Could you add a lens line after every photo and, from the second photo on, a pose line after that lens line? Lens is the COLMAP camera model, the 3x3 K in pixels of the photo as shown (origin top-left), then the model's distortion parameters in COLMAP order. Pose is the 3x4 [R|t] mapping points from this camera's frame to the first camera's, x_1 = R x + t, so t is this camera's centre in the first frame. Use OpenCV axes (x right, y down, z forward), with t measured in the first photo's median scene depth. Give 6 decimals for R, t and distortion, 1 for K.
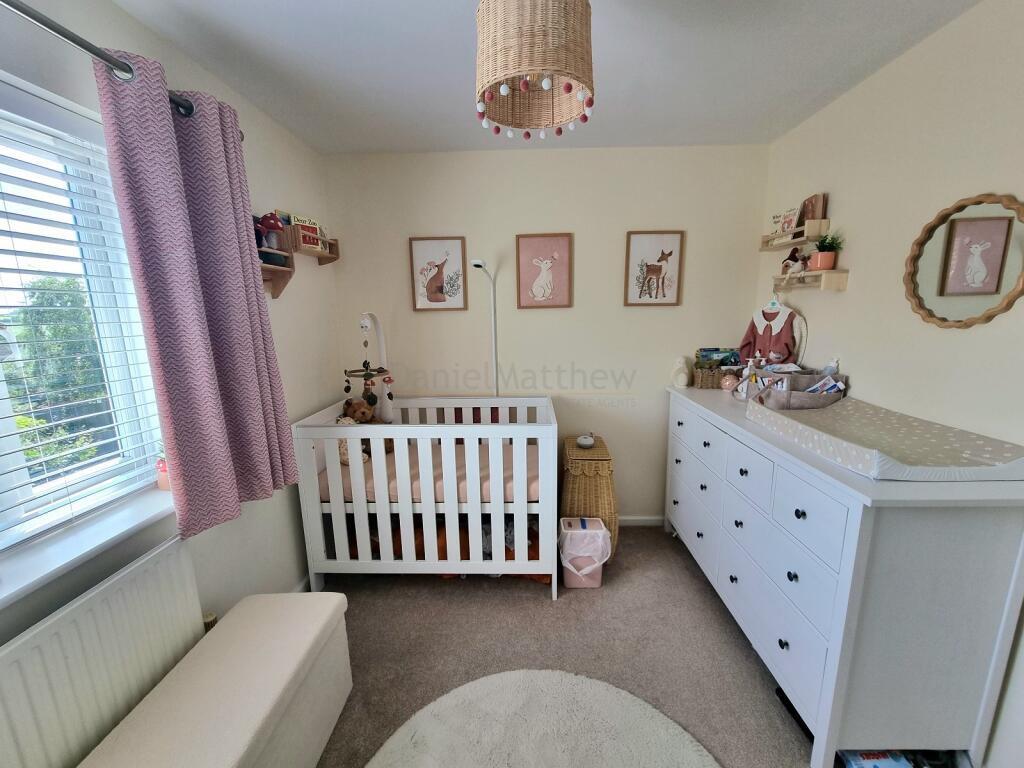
lens RADIAL K [[415.9, 0, 512.6], [0, 415.9, 393.6], [0, 0, 1]] dist [-0.016013, -0.000379]
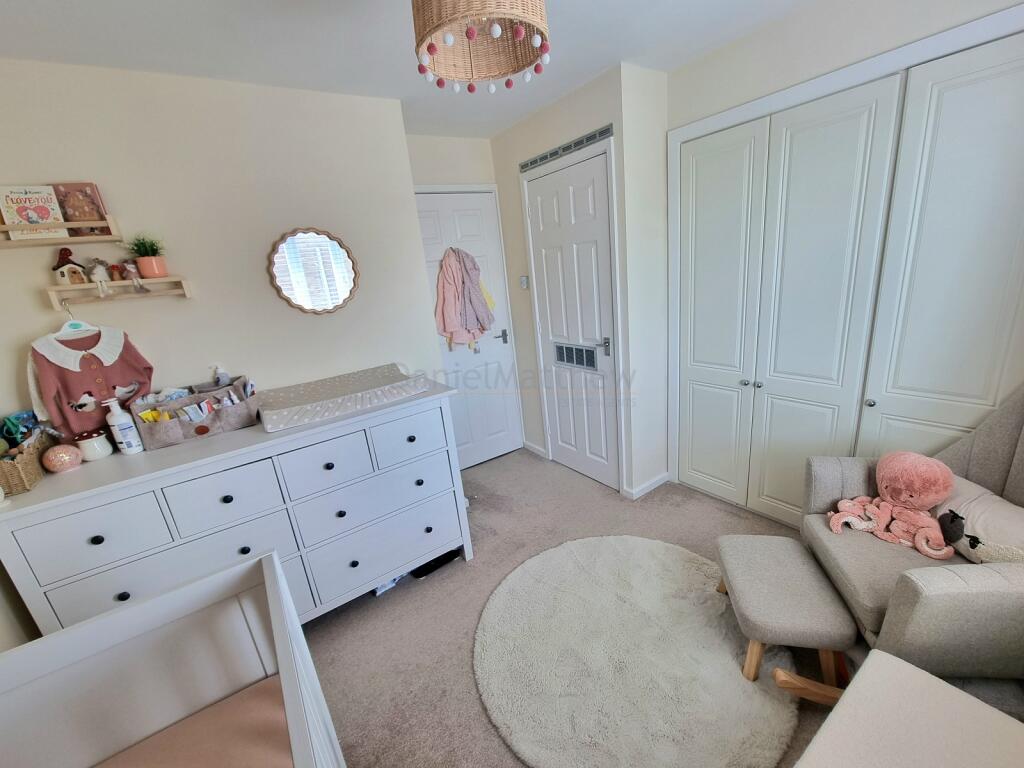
lens RADIAL K [[415.9, 0, 512.6], [0, 415.9, 393.6], [0, 0, 1]] dist [-0.016013, -0.000379]
pose [[-0.588181, -0.153806, 0.793969, -0.320596], [0.269976, 0.888088, 0.372040, -0.149434], [-0.762336, 0.433179, -0.480832, 0.707658]]
